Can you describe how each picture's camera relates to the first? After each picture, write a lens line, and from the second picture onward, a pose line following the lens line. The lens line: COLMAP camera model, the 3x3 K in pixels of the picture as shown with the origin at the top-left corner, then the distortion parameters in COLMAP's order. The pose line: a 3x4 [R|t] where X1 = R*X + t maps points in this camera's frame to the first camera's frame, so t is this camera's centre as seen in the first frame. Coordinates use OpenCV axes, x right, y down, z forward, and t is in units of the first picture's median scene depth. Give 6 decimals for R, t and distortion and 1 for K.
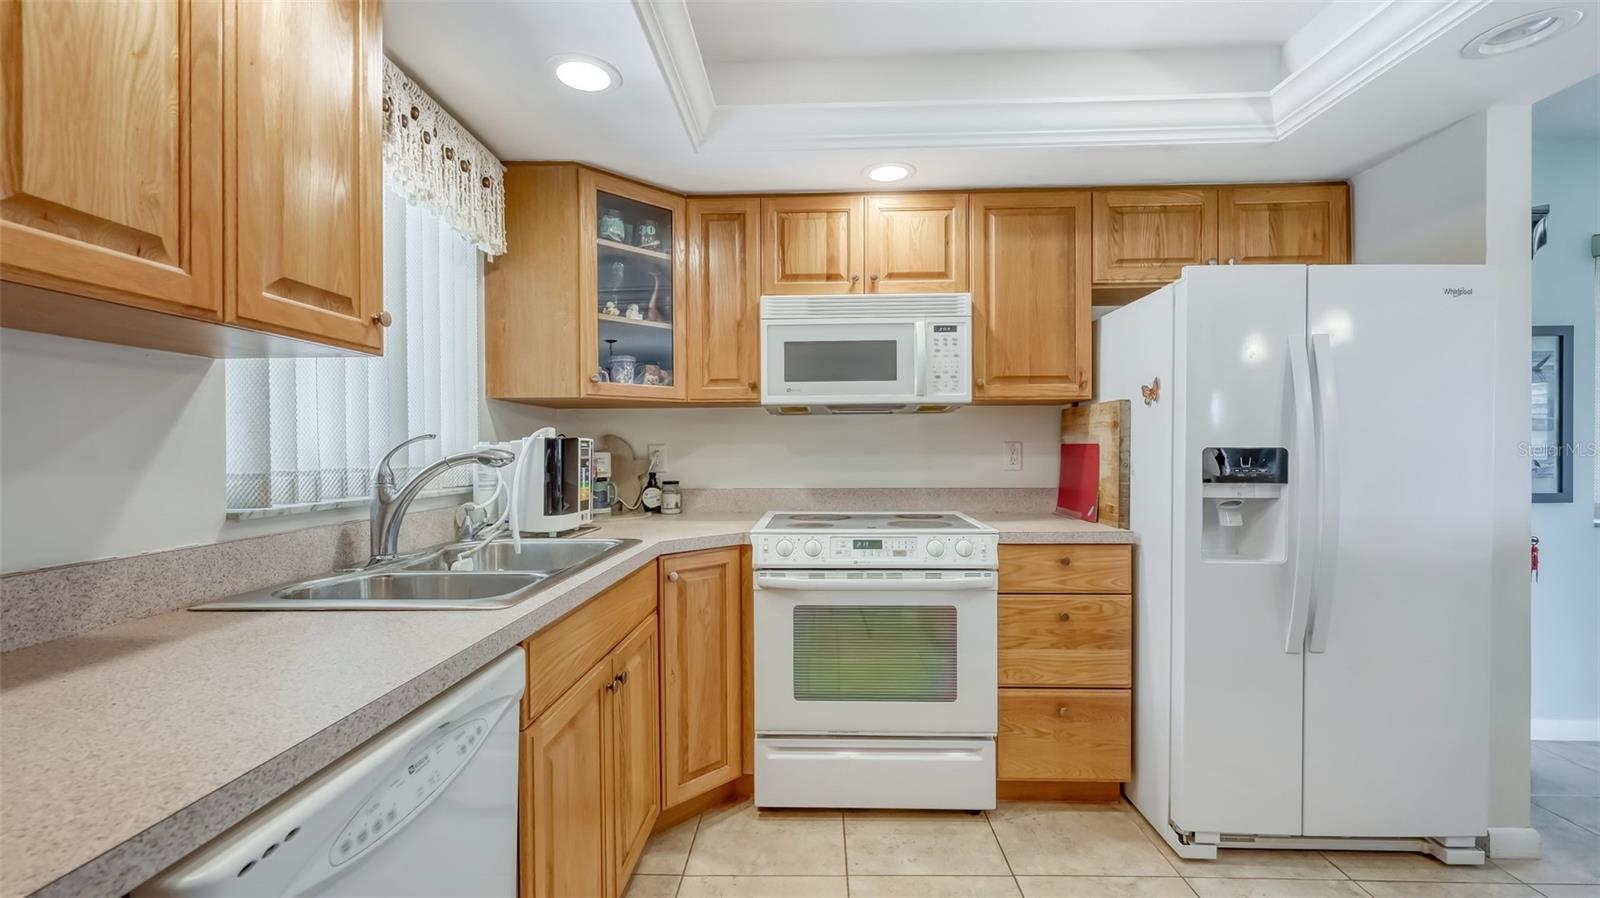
lens RADIAL K [[645.7, 0, 801.3], [0, 645.7, 451.6], [0, 0, 1]] dist [-0.000775, -0.000126]
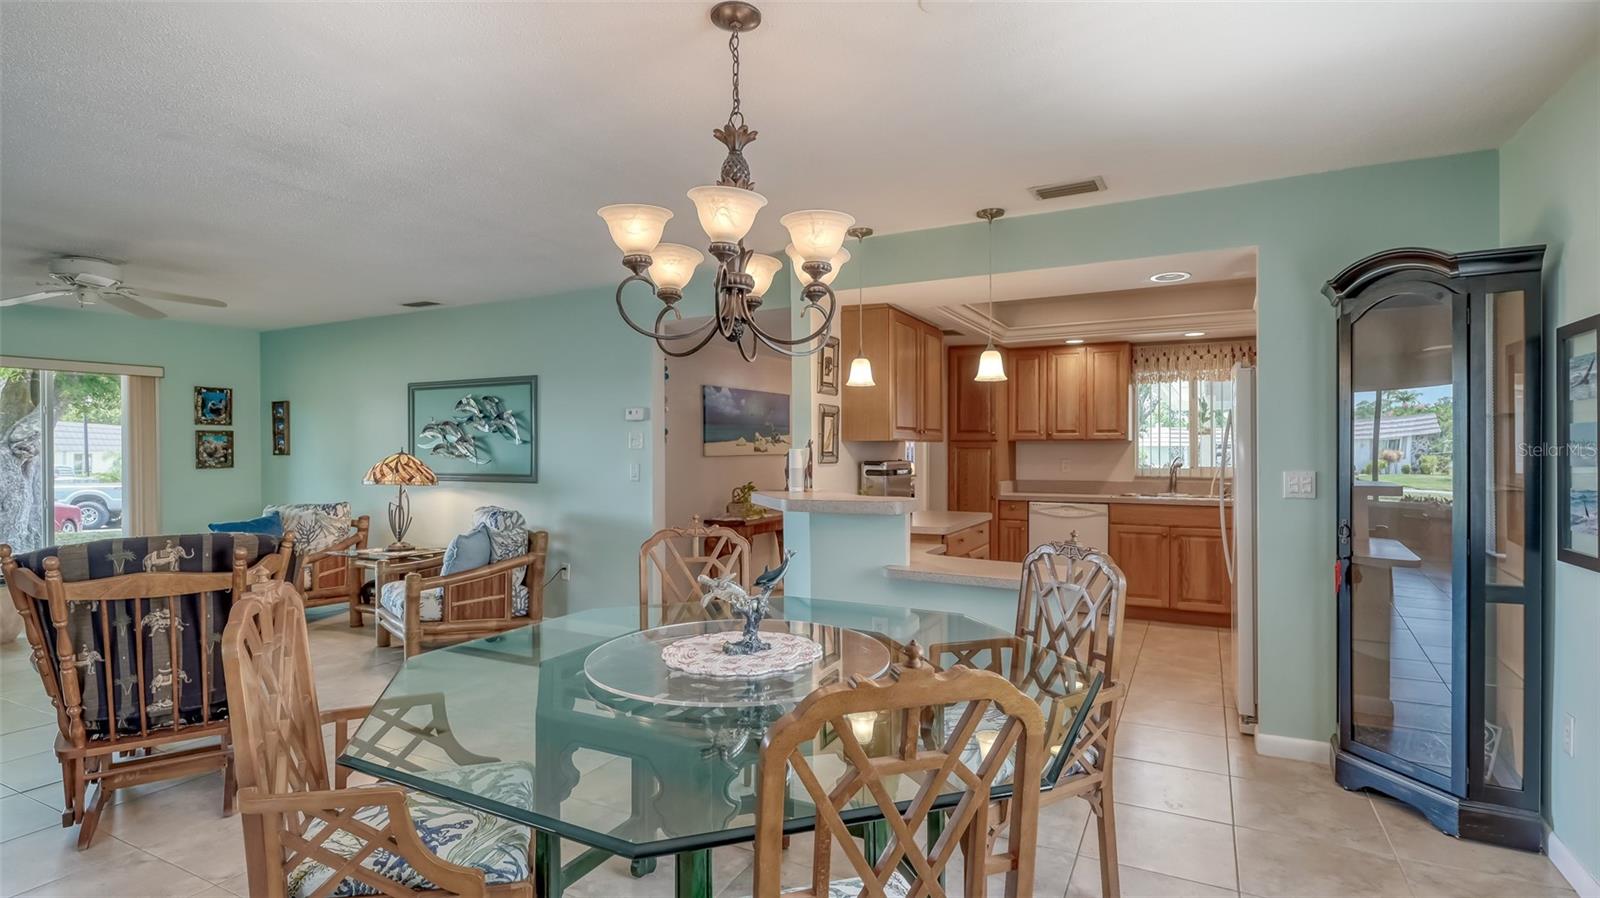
lens RADIAL K [[793.4, 0, 807.8], [0, 793.4, 450.6], [0, 0, 1]] dist [-0.002210, -0.000022]
pose [[-0.419797, 0.006652, -0.907594, 2.848323], [0.000405, 0.999974, 0.007141, -0.065538], [0.907618, 0.002630, -0.419789, 0.721916]]
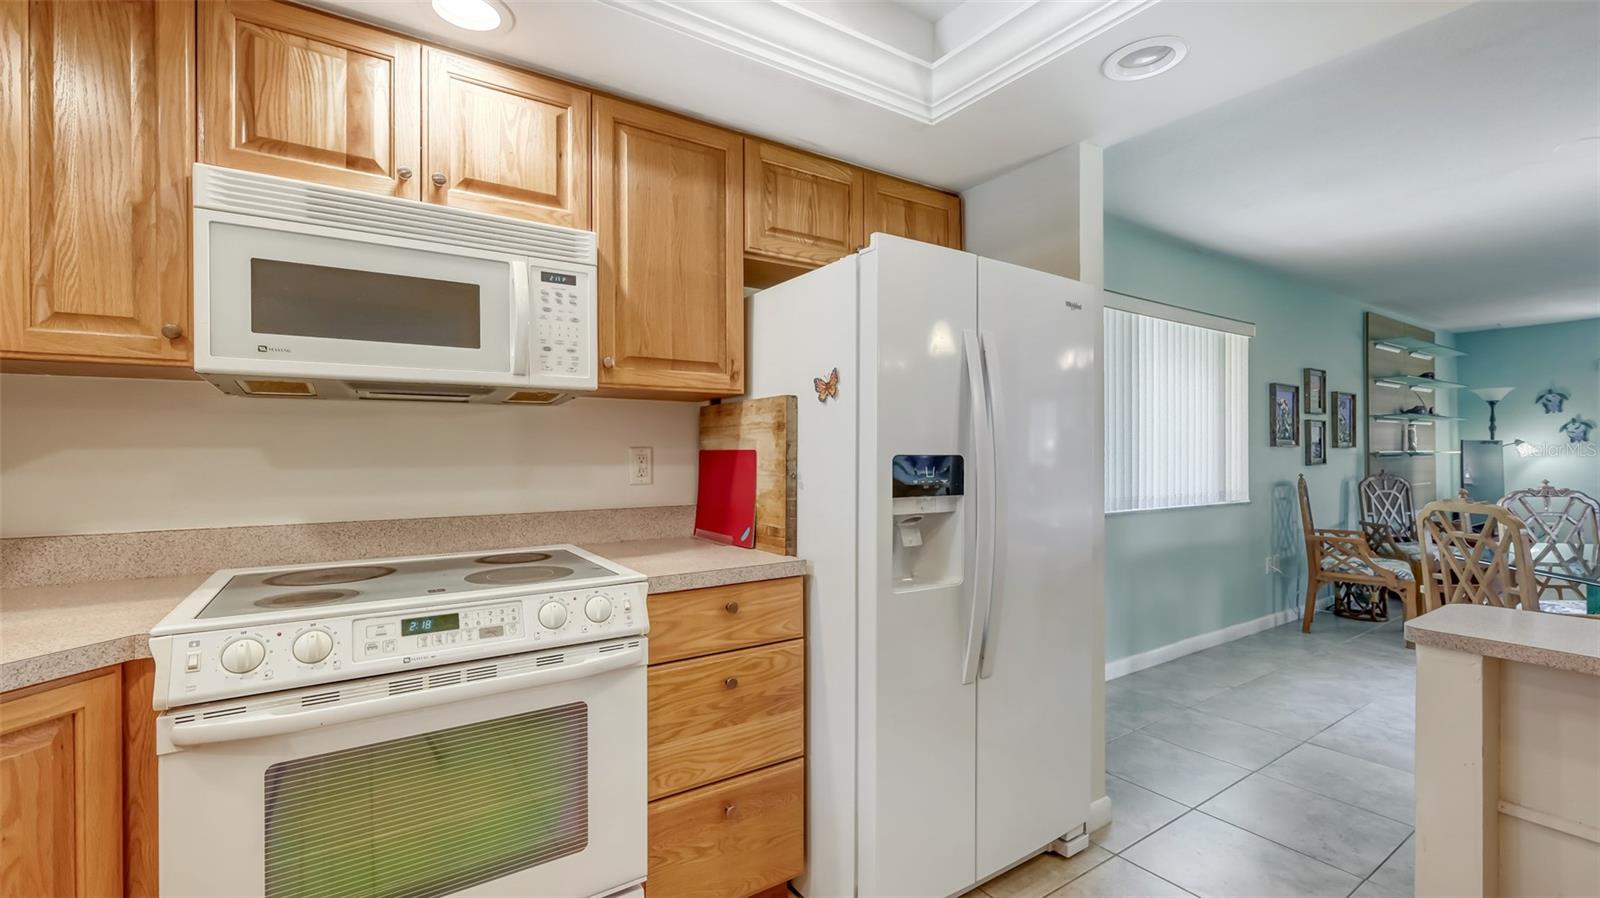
lens RADIAL K [[670.3, 0, 798.2], [0, 670.3, 451.8], [0, 0, 1]] dist [0.001163, -0.000052]
pose [[0.811025, 0.001902, 0.585009, 0.018264], [0.003226, 0.999965, -0.007723, -0.003482], [-0.585003, 0.008151, 0.810990, 0.315496]]
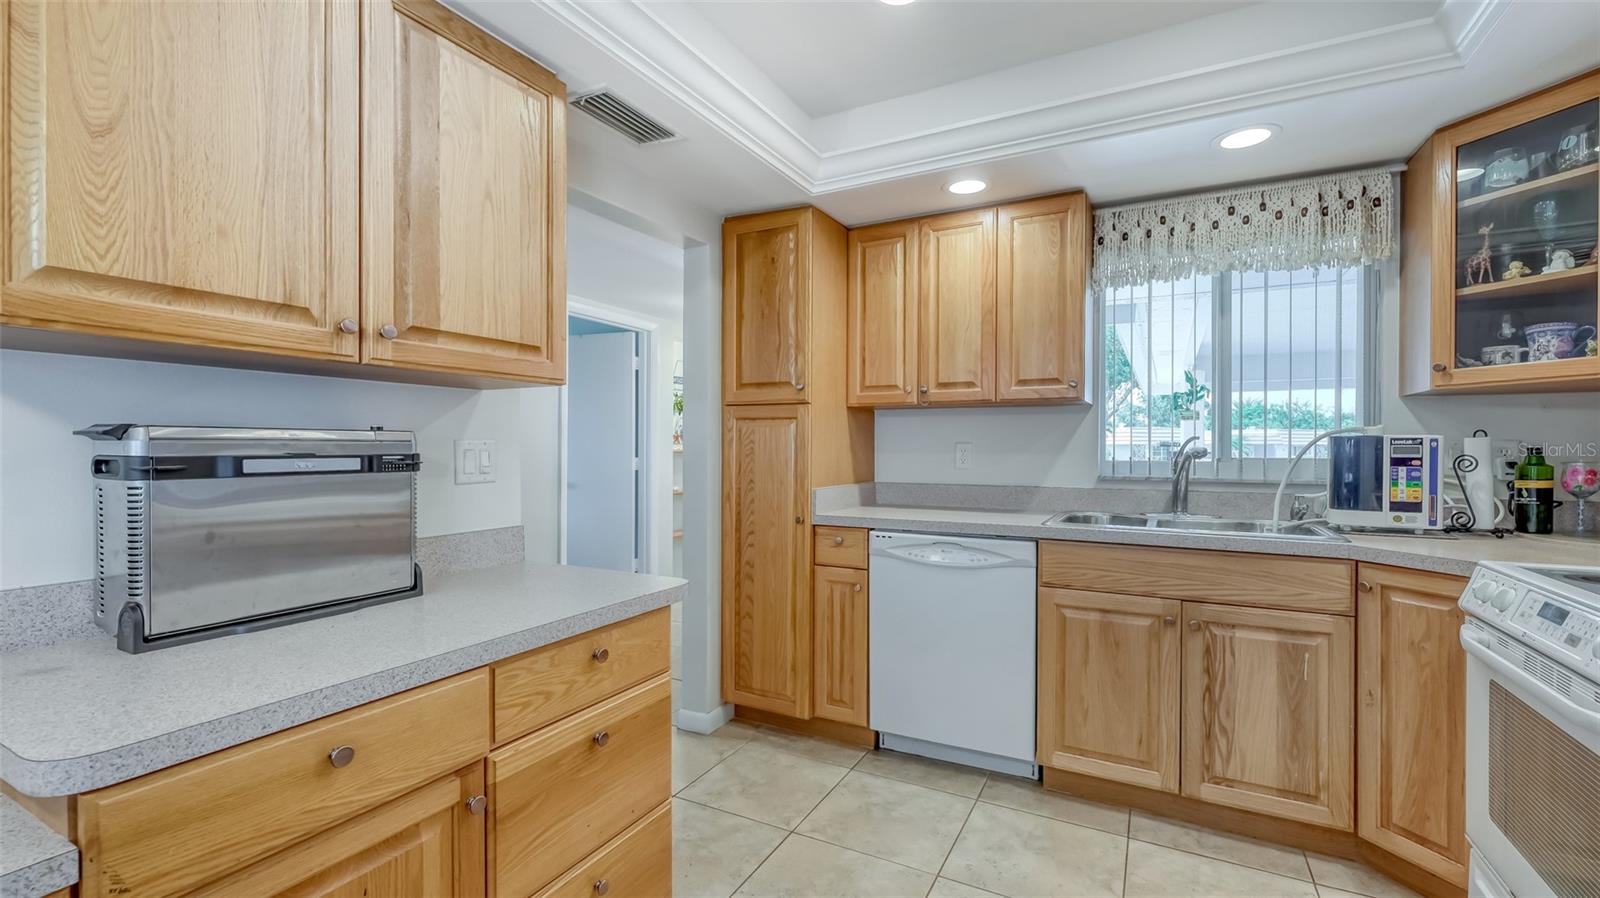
lens RADIAL K [[670.3, 0, 789.9], [0, 670.3, 449.1], [0, 0, 1]] dist [0.001163, -0.000052]
pose [[-0.457277, 0.007815, -0.889290, 0.923937], [-0.002973, 0.999942, 0.010316, -0.007495], [0.889319, 0.007361, -0.457228, 0.644106]]
